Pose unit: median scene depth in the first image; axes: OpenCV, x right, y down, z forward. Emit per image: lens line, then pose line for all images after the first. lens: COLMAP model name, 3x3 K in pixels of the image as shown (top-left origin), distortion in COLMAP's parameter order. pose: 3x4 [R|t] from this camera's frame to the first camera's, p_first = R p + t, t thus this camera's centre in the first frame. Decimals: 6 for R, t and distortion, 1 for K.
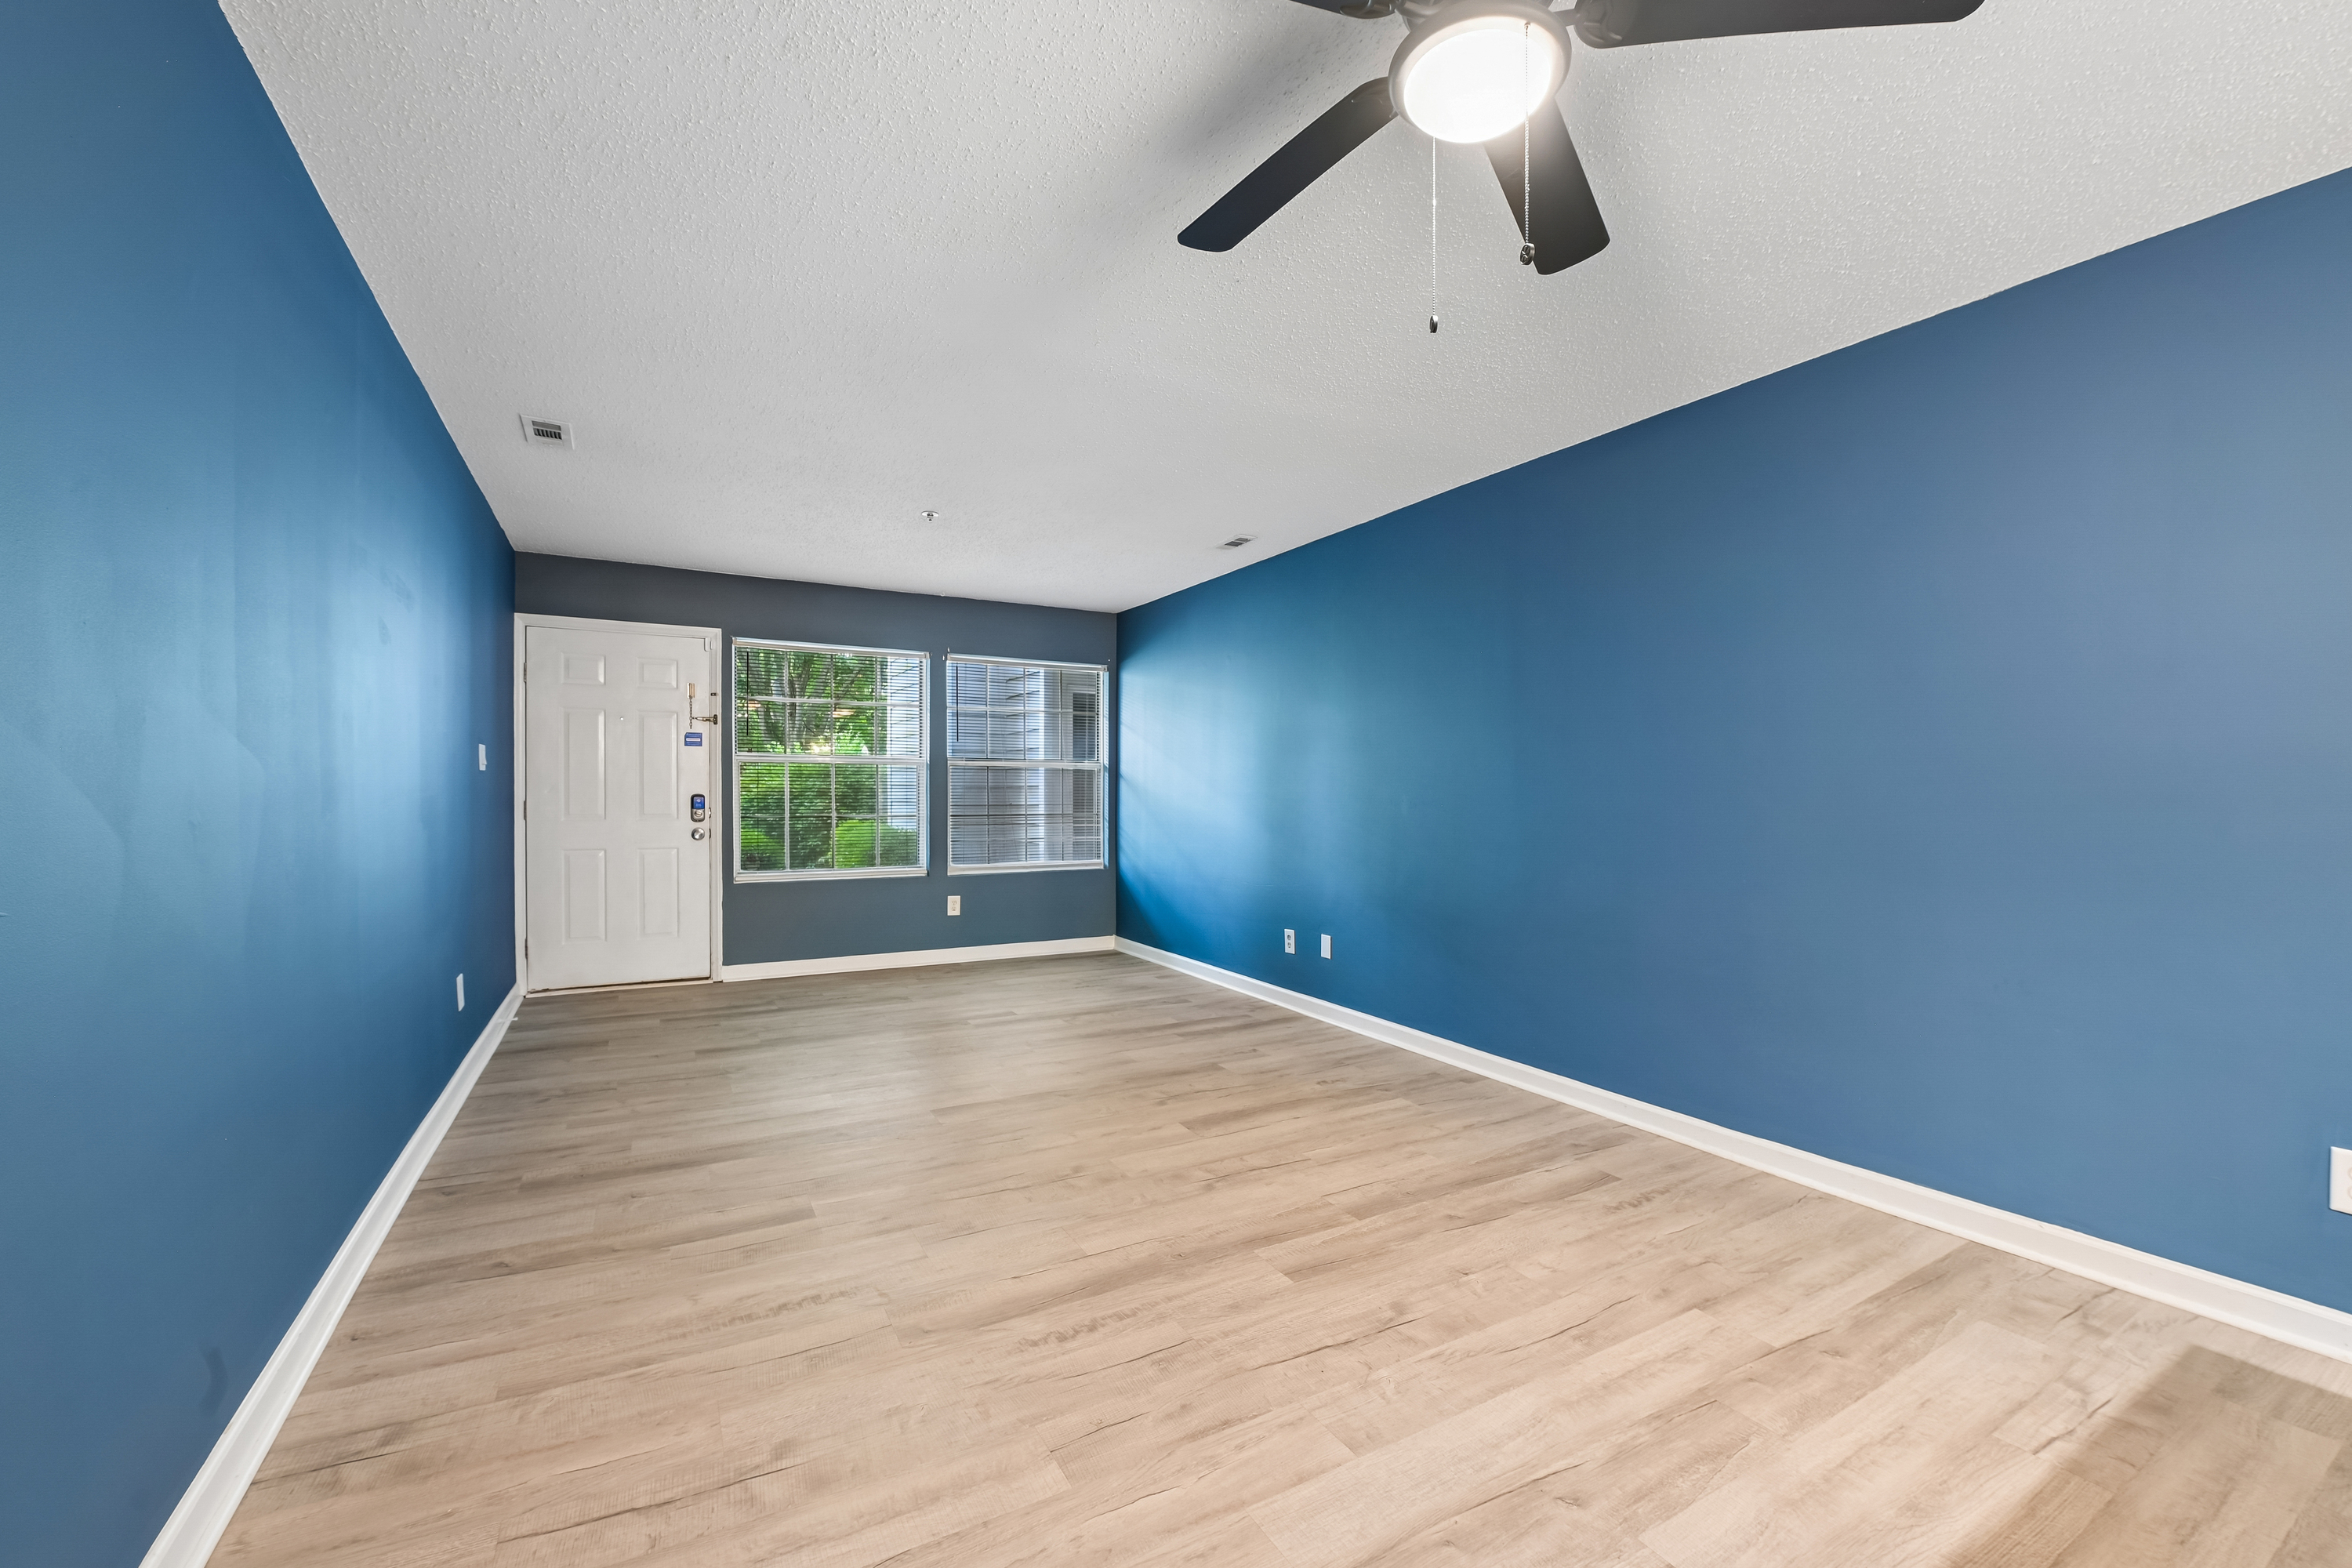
lens RADIAL K [[939.7, 0, 1182.6], [0, 939.7, 779.1], [0, 0, 1]] dist [-0.016487, -0.002306]
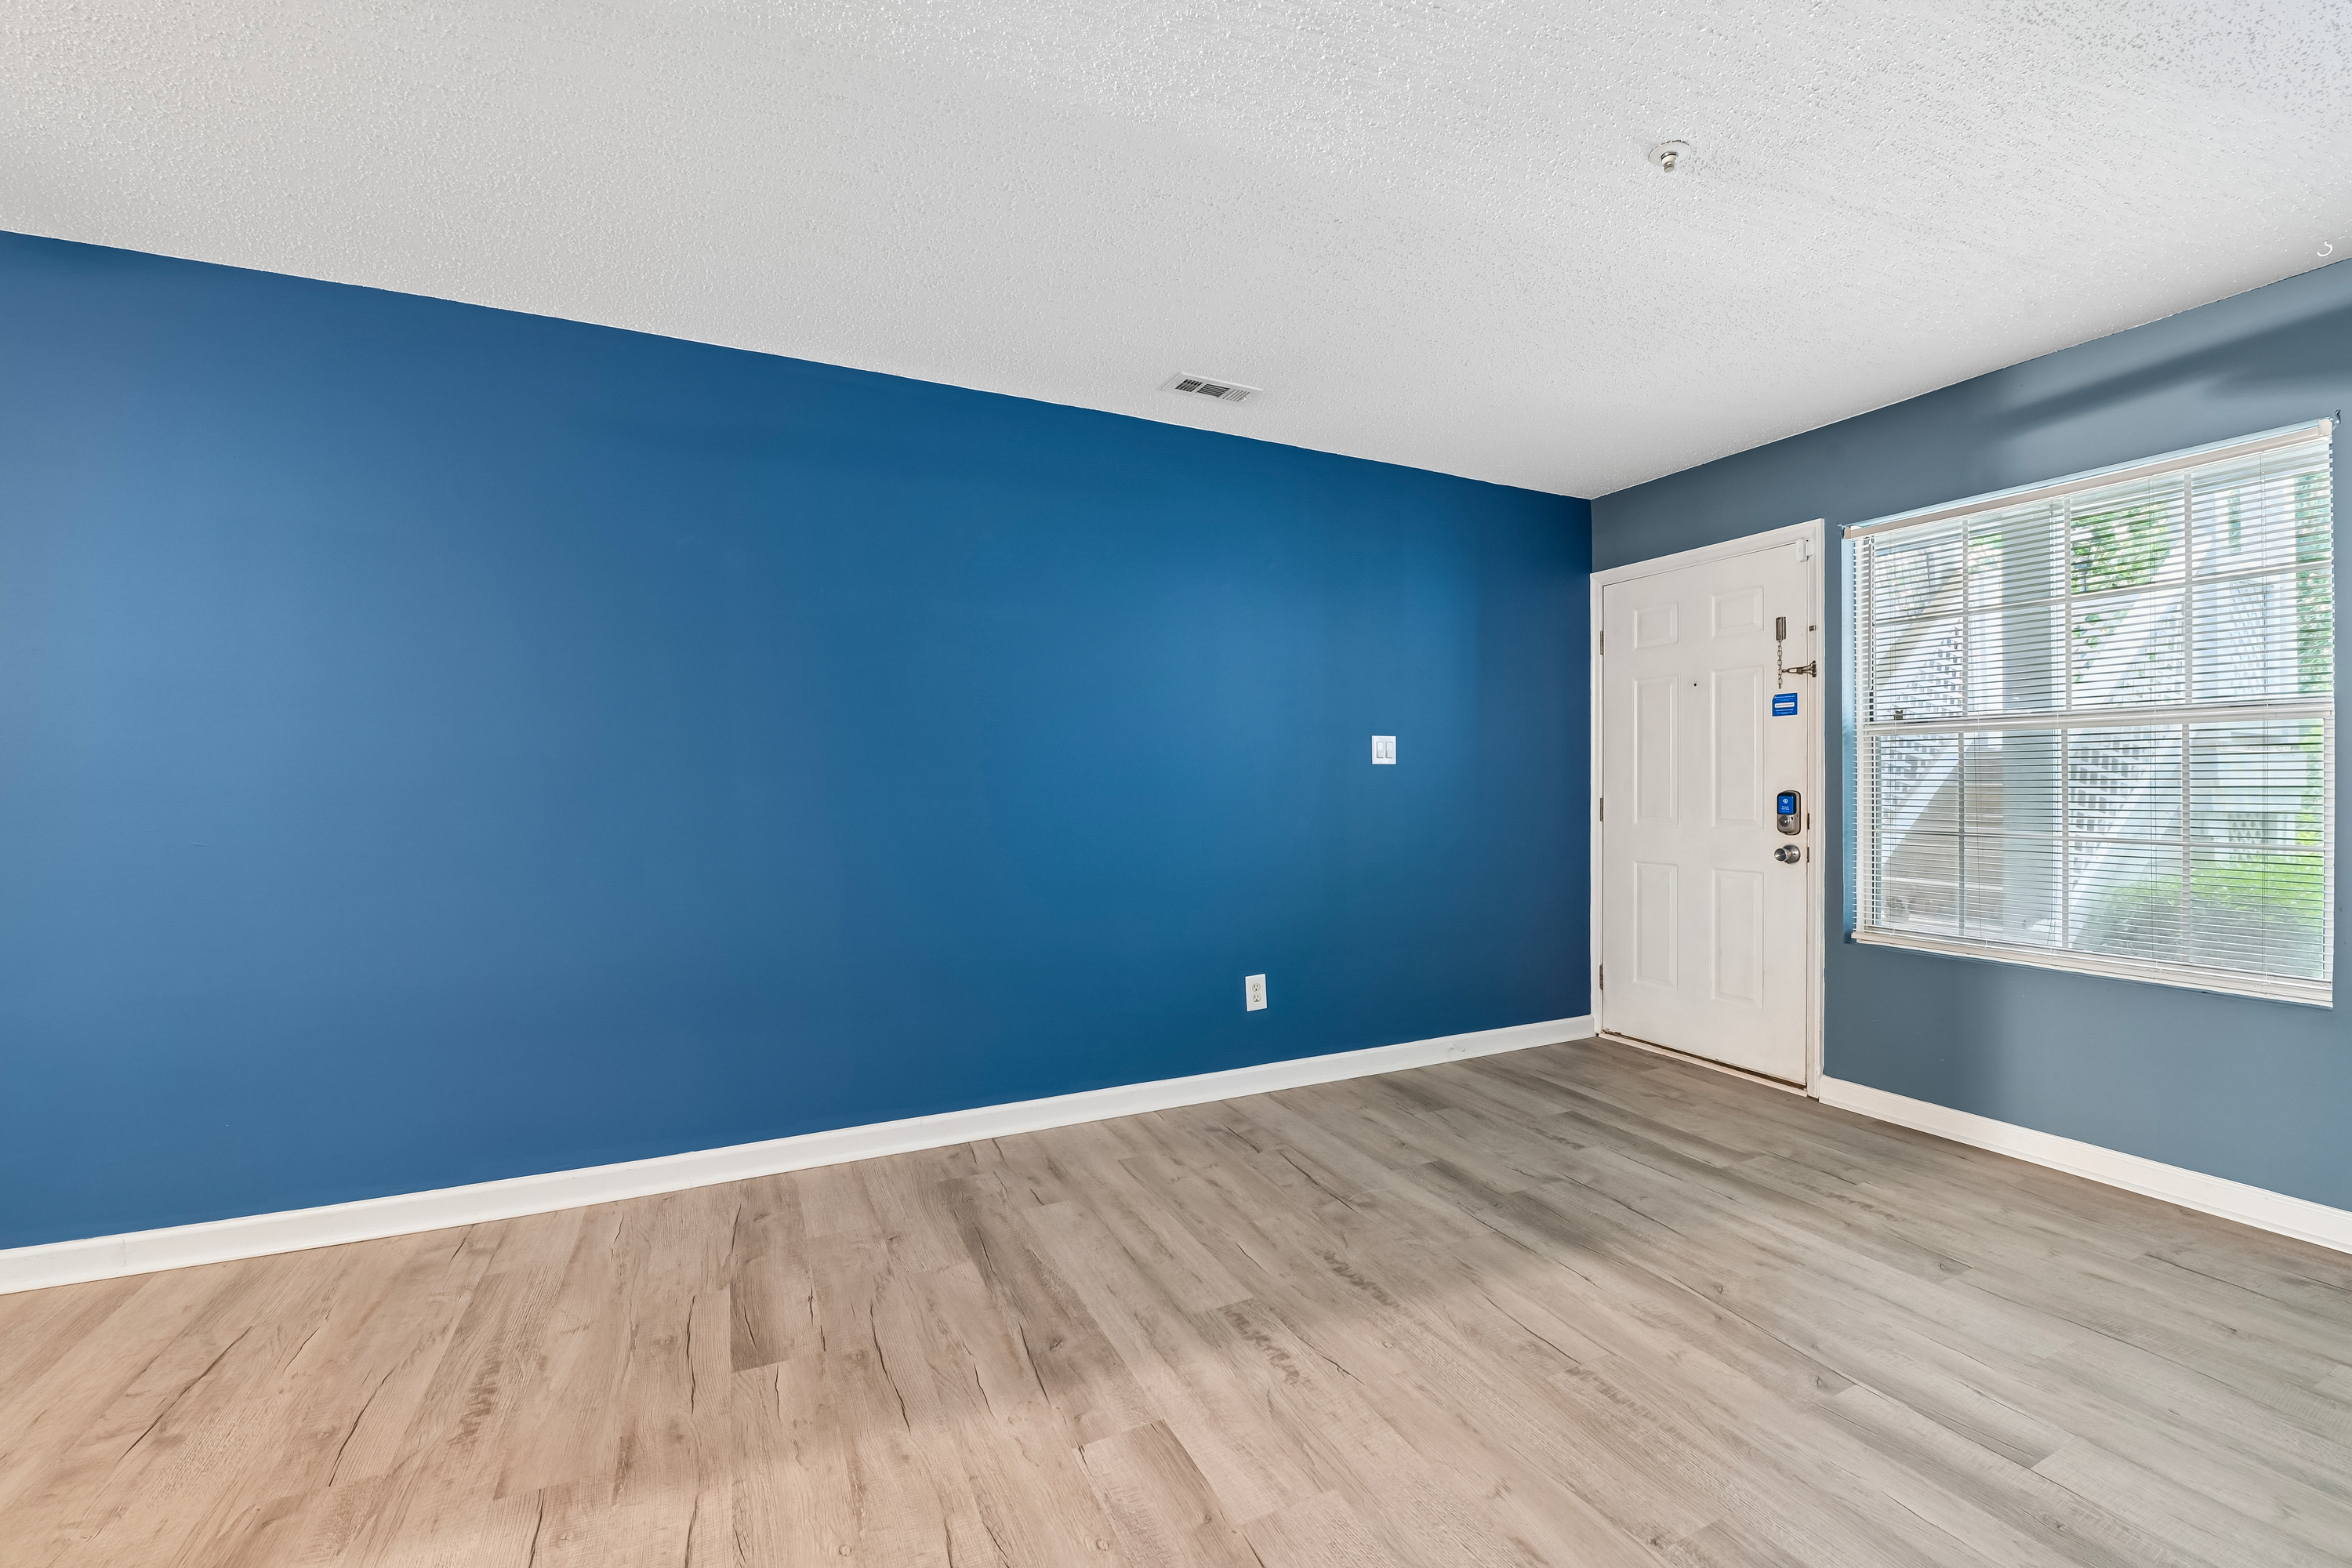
lens RADIAL K [[951.1, 0, 1183.9], [0, 951.1, 774.8], [0, 0, 1]] dist [-0.016095, -0.002183]
pose [[-0.065423, -0.011341, -0.997793, 0.242162], [0.014536, 0.999818, -0.012317, 0.012134], [0.997752, -0.015310, -0.065246, 1.052450]]
